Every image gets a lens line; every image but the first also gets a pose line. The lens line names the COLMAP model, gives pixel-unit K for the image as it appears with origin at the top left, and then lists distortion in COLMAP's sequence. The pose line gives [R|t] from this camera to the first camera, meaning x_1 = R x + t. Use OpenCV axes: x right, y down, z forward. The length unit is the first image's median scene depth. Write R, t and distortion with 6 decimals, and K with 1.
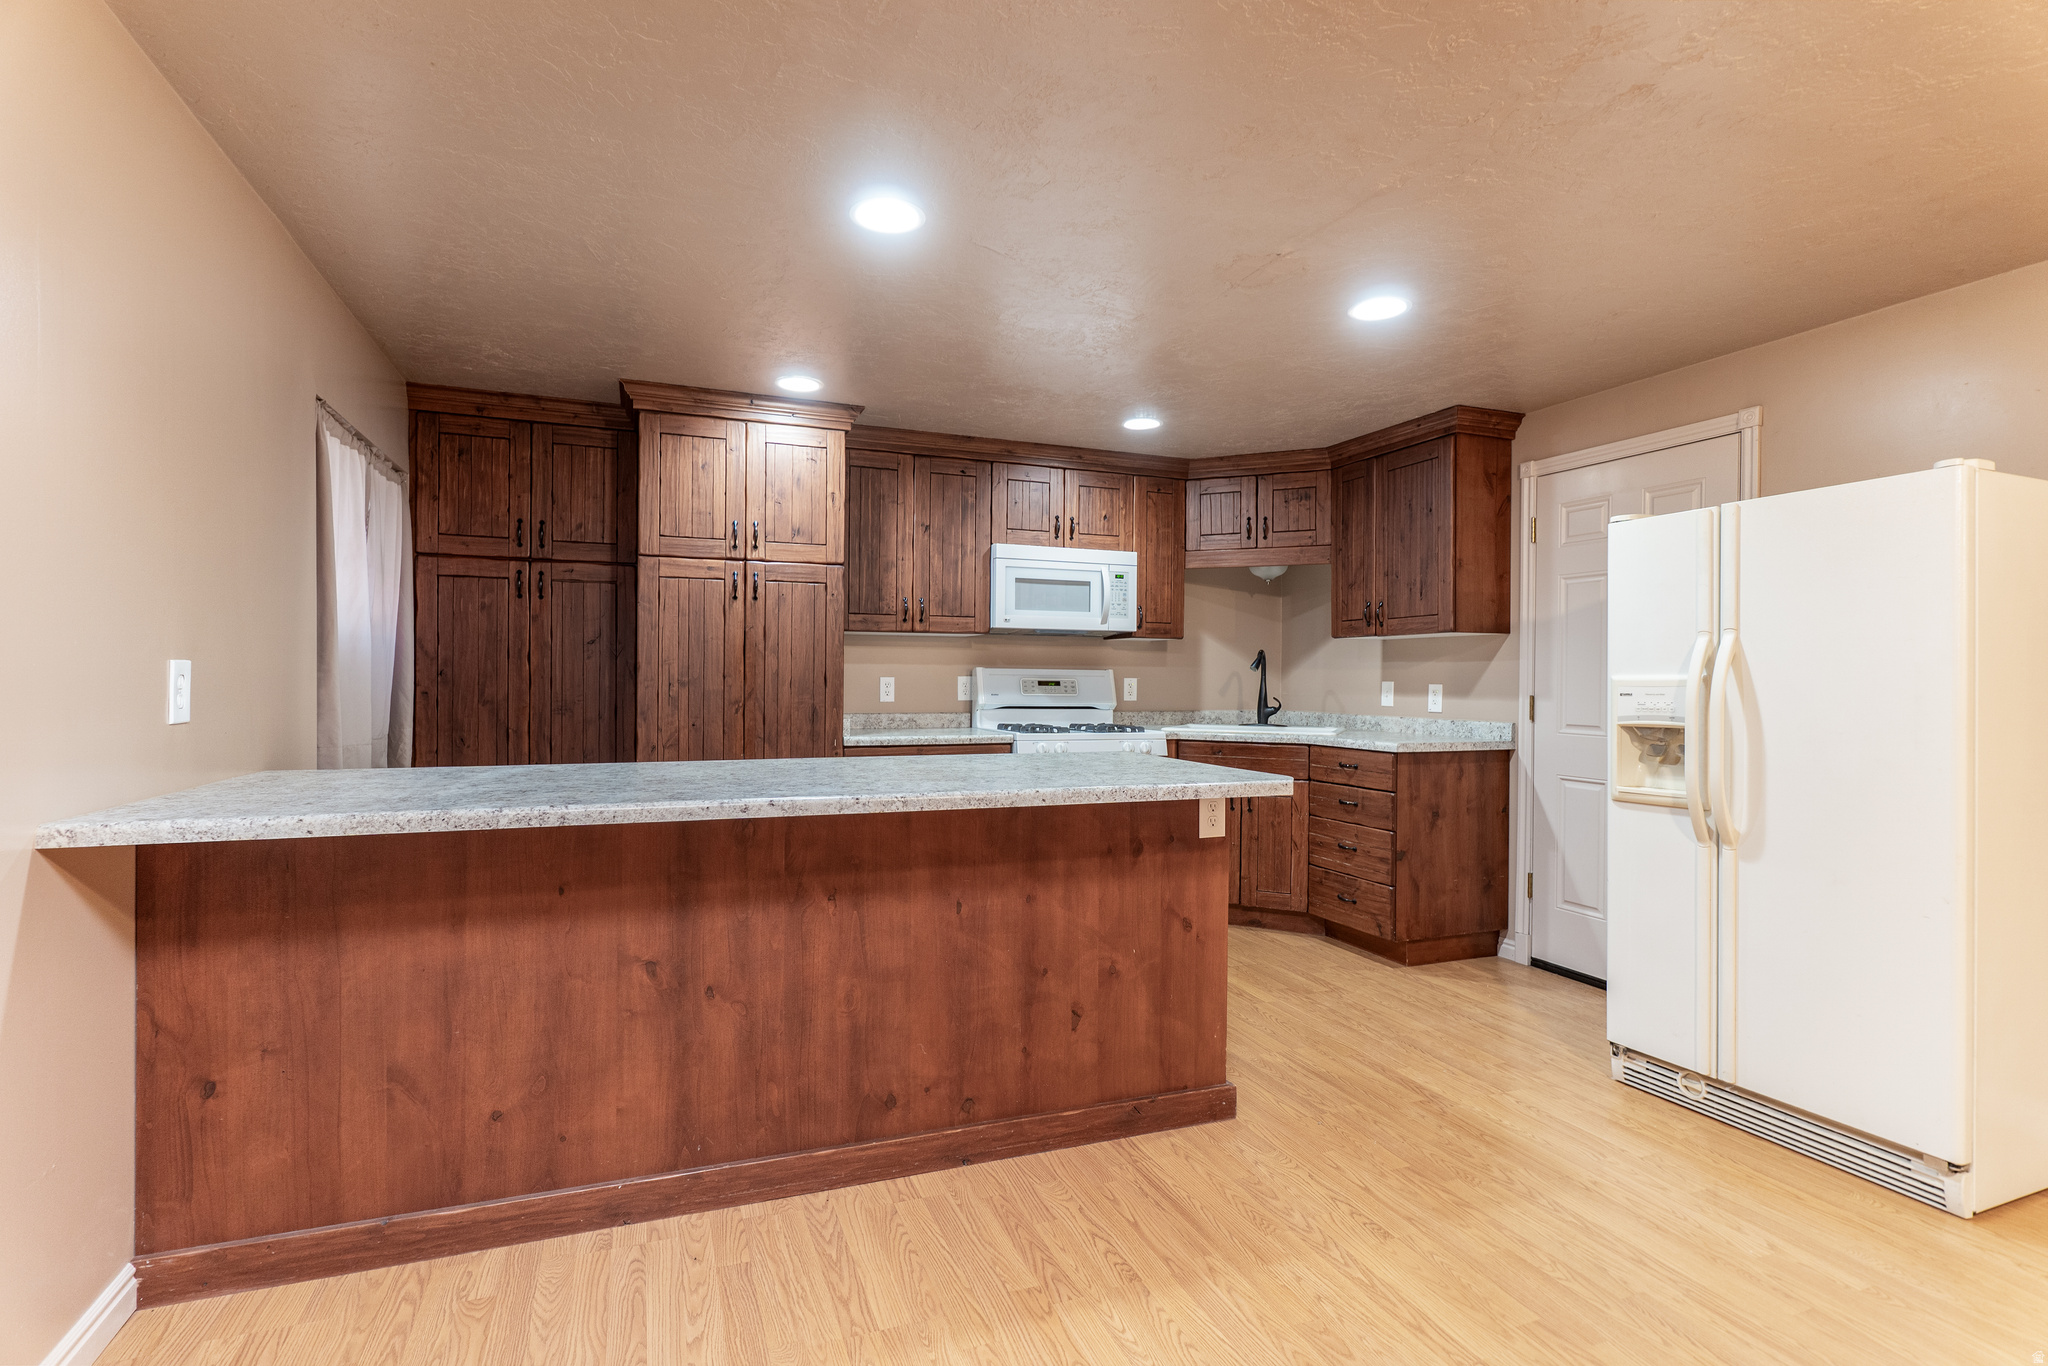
lens RADIAL K [[981.1, 0, 1029.6], [0, 981.1, 682.4], [0, 0, 1]] dist [0.006890, -0.002248]
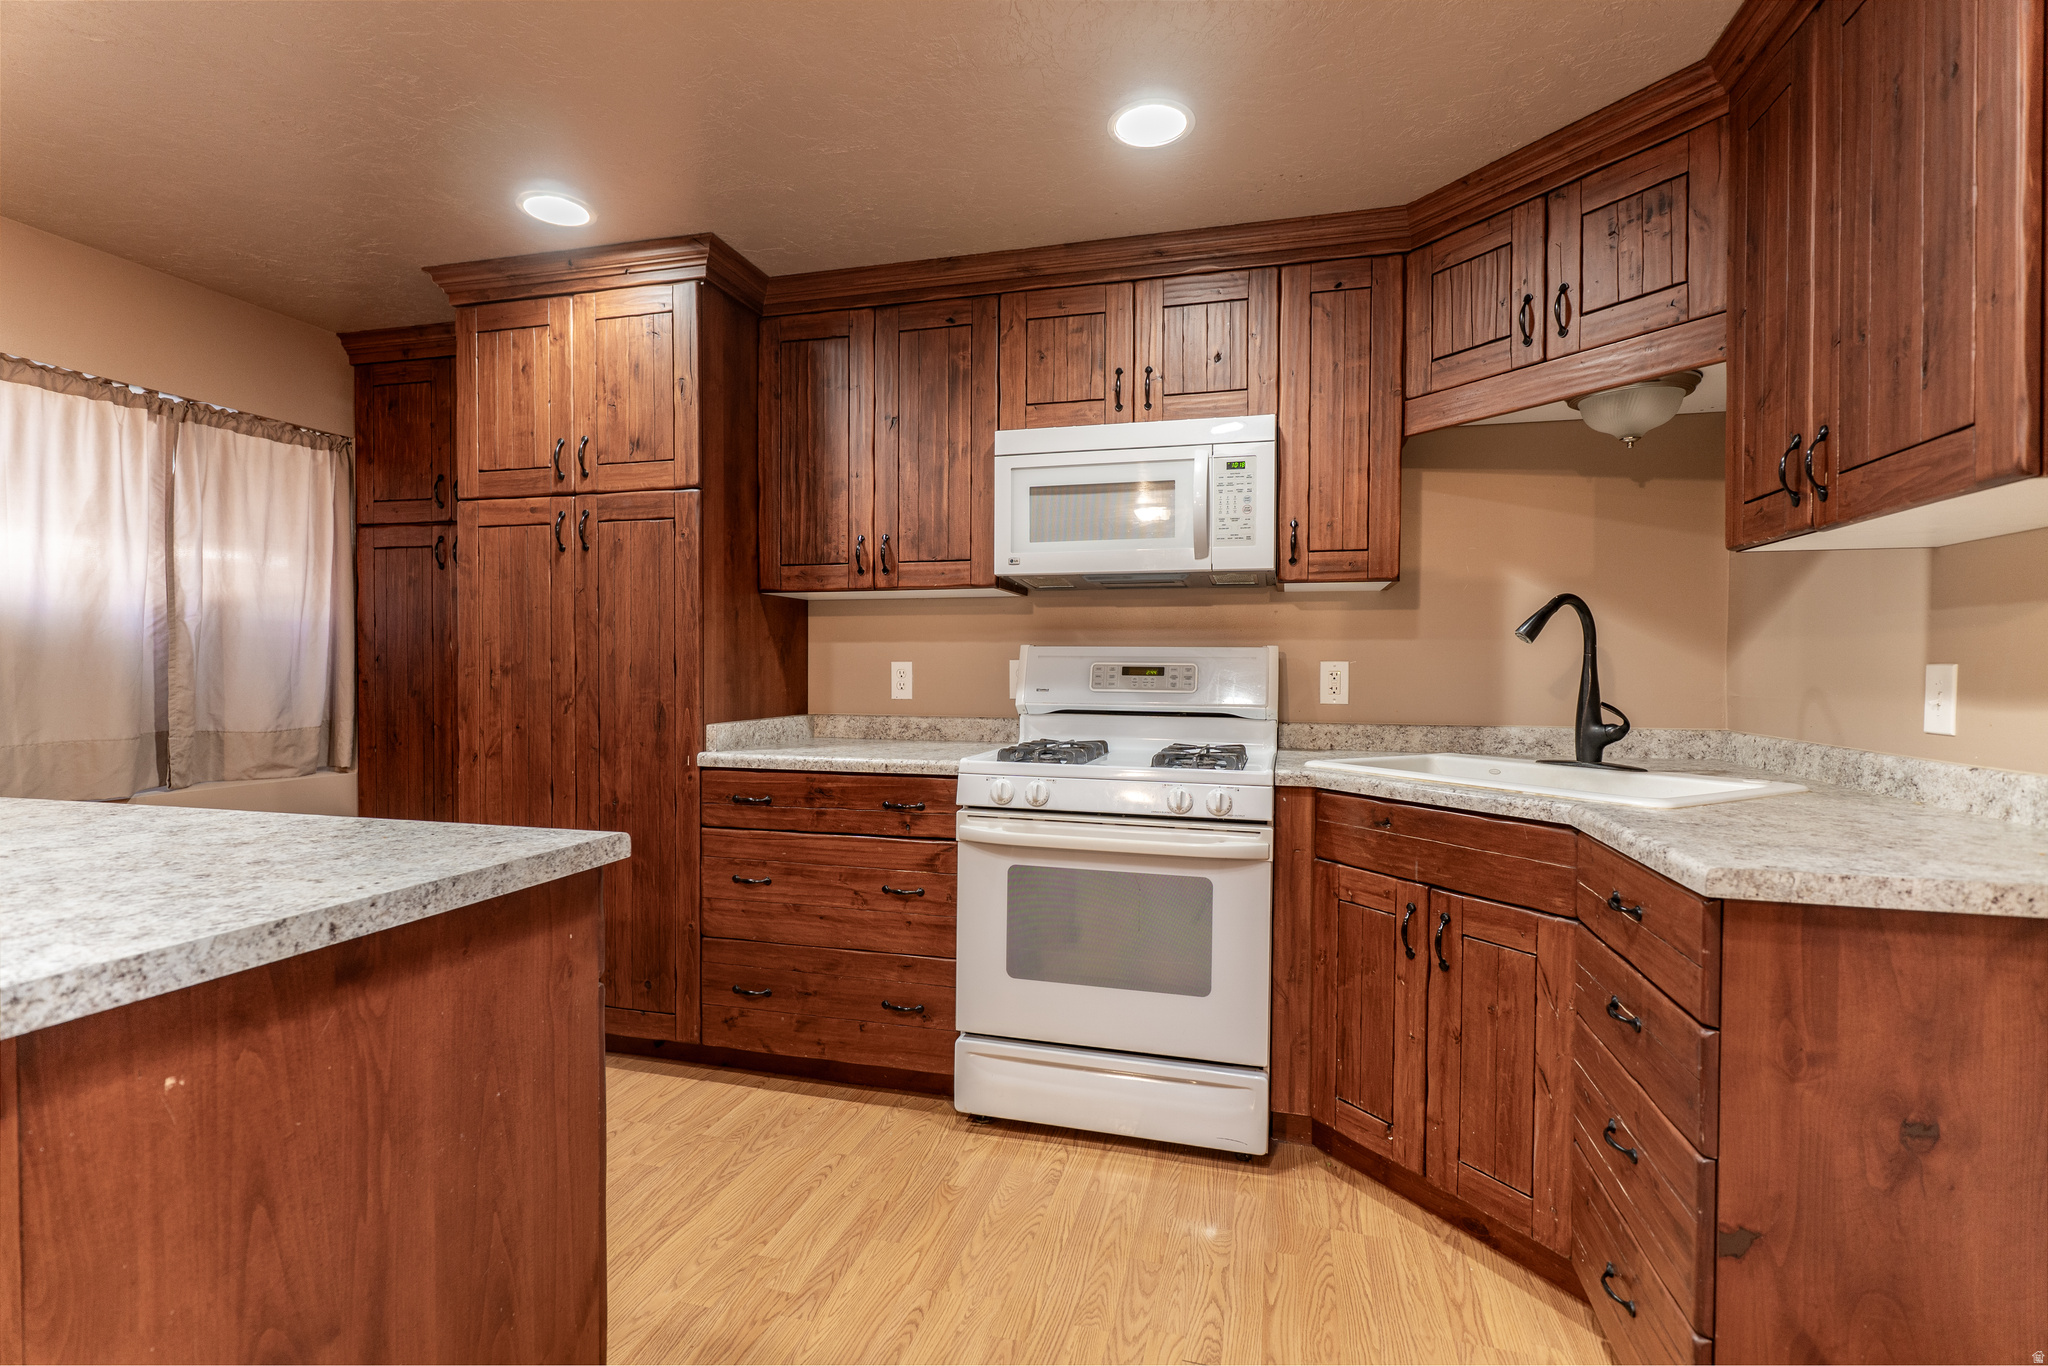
lens RADIAL K [[981.1, 0, 1022.4], [0, 981.1, 678.3], [0, 0, 1]] dist [0.006890, -0.002248]
pose [[0.795914, 0.002966, -0.605402, 0.380820], [-0.000437, 0.999991, 0.004325, 0.003427], [0.605409, -0.003178, 0.795908, 0.622274]]
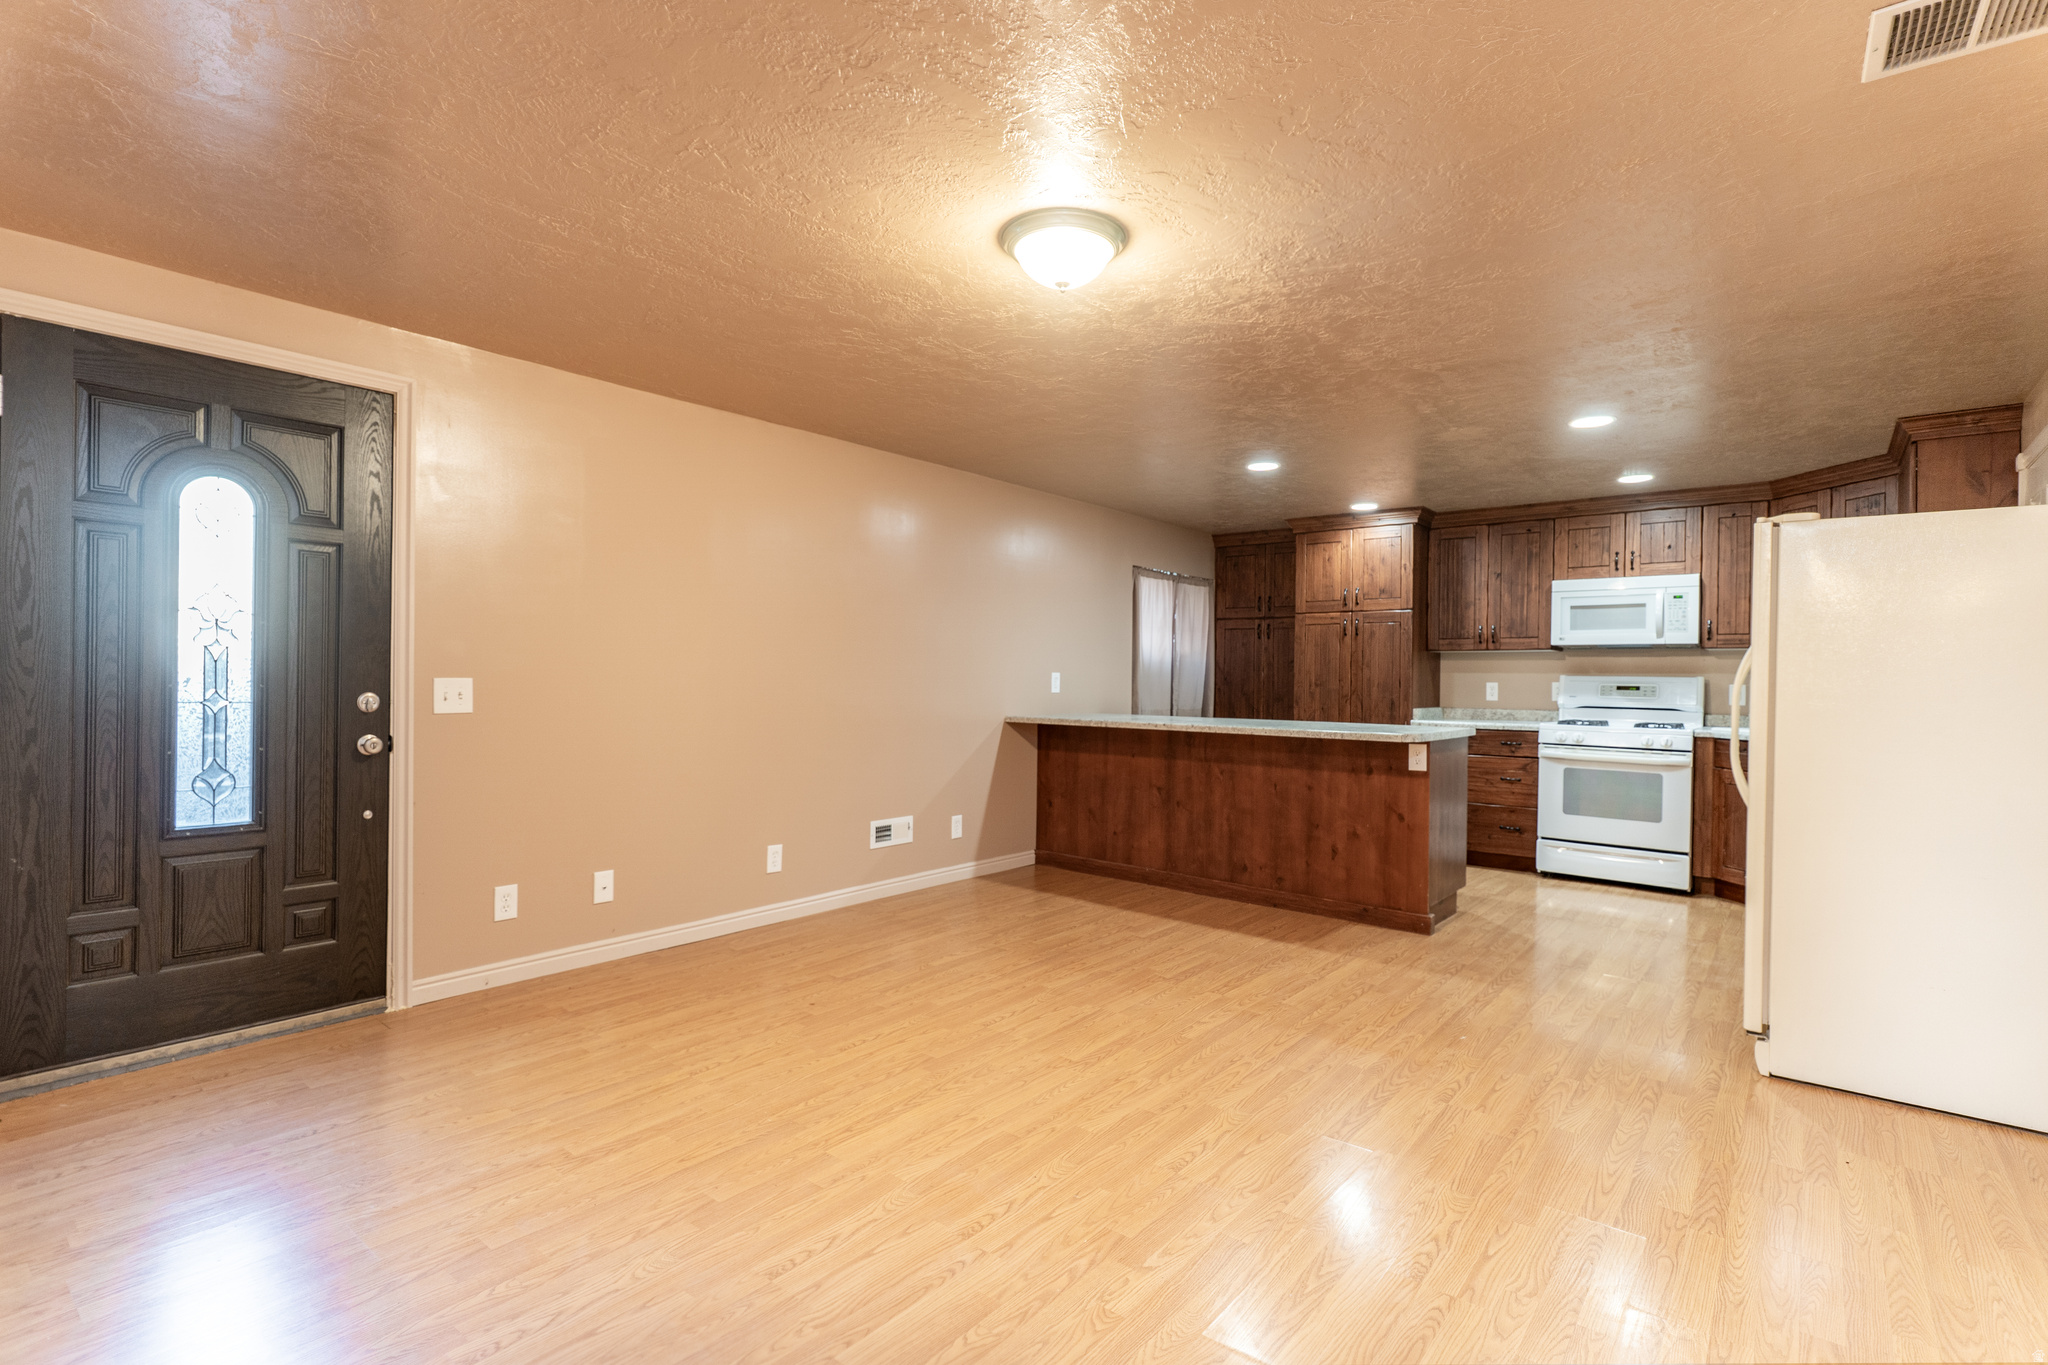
lens RADIAL K [[981.1, 0, 1017.9], [0, 981.1, 679.9], [0, 0, 1]] dist [0.006890, -0.002248]
pose [[0.484546, 0.000115, -0.874766, 0.884436], [-0.013553, 0.999881, -0.007376, 0.012206], [0.874661, 0.015430, 0.484490, -0.305185]]
